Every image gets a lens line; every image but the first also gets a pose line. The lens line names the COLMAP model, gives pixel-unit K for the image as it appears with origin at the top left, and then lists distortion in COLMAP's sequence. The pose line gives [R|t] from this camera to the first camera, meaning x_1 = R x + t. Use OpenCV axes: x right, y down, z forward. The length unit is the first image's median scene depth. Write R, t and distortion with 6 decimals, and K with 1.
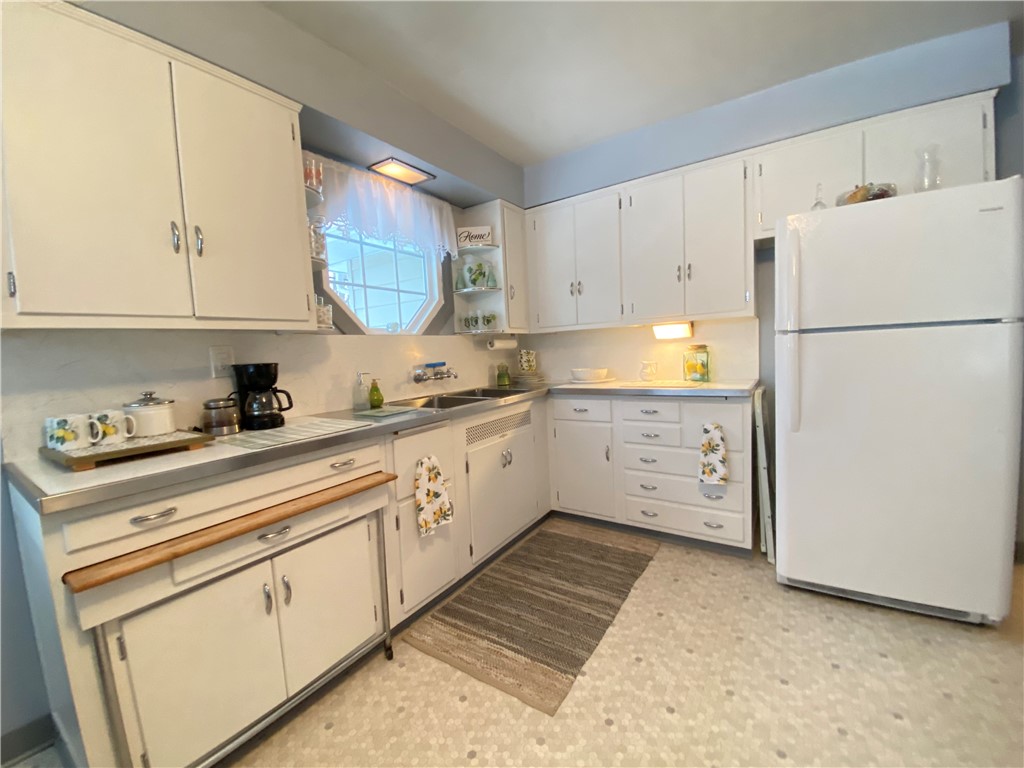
lens RADIAL K [[412.5, 0, 513.6], [0, 412.5, 383.8], [0, 0, 1]] dist [0.045302, -0.035562]
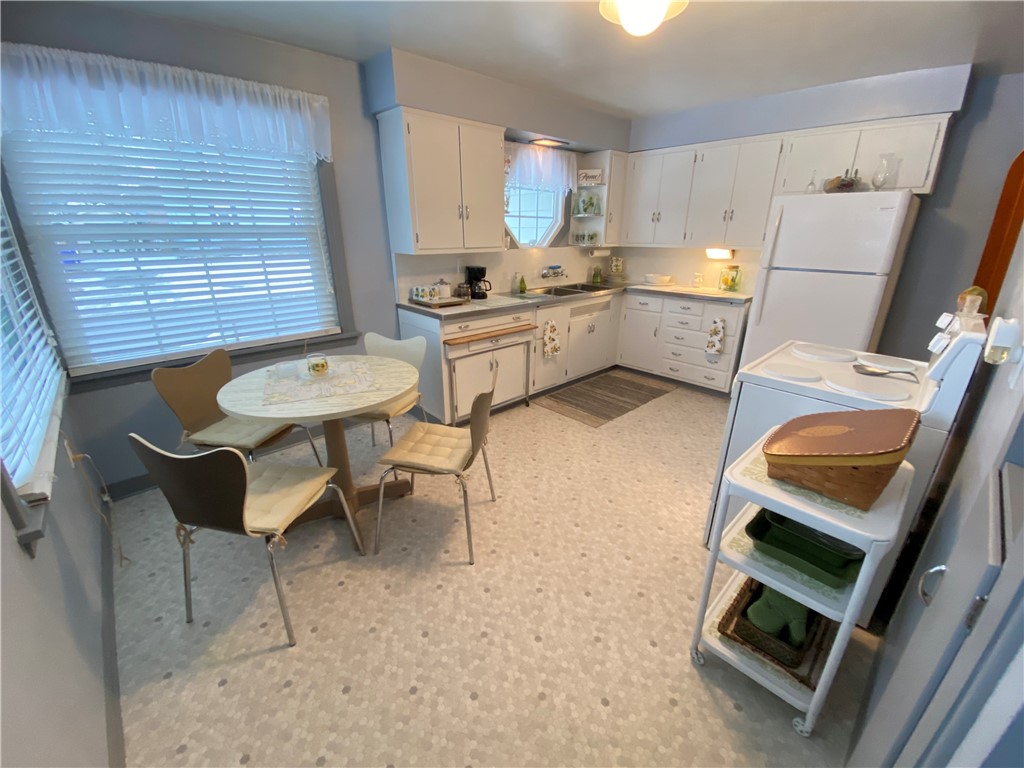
lens RADIAL K [[411.4, 0, 511.3], [0, 411.4, 385.2], [0, 0, 1]] dist [0.057153, -0.034545]
pose [[0.969770, 0.131771, -0.205386, 0.047453], [-0.069681, 0.956158, 0.284440, -0.063892], [0.233862, -0.261530, 0.936435, -0.820112]]
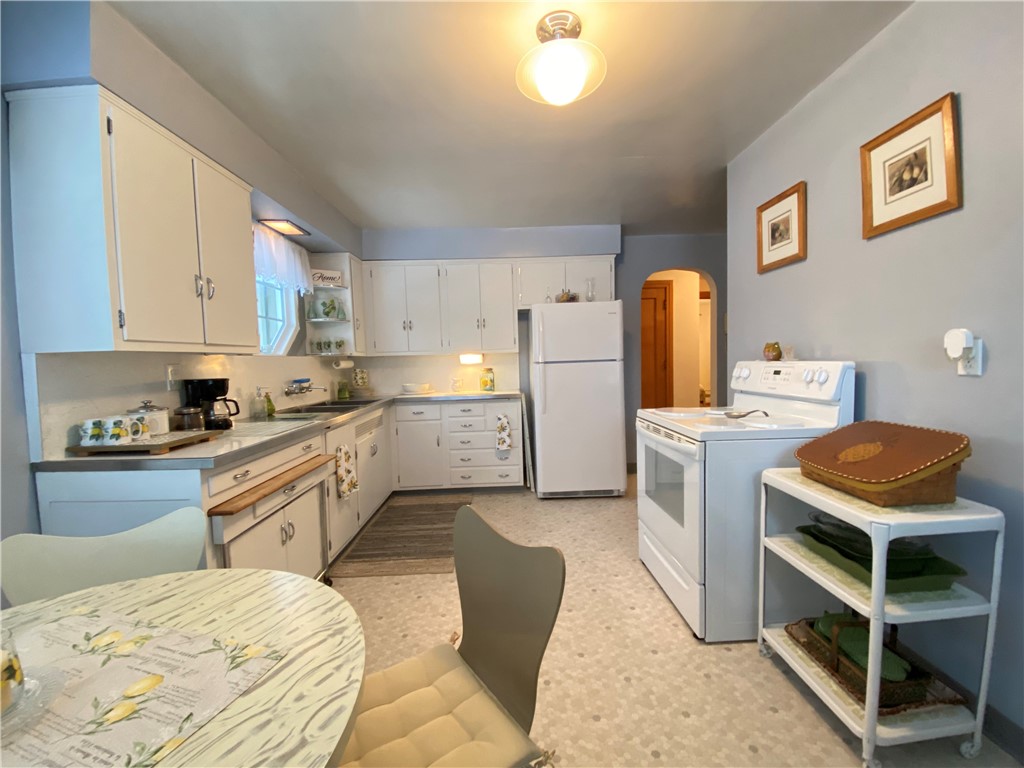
lens RADIAL K [[412.5, 0, 513.6], [0, 412.5, 383.8], [0, 0, 1]] dist [0.045302, -0.035562]
pose [[0.824844, -0.008450, 0.565297, -0.434368], [0.035343, 0.998703, -0.036642, 0.034040], [-0.564254, 0.050203, 0.824073, -0.417937]]
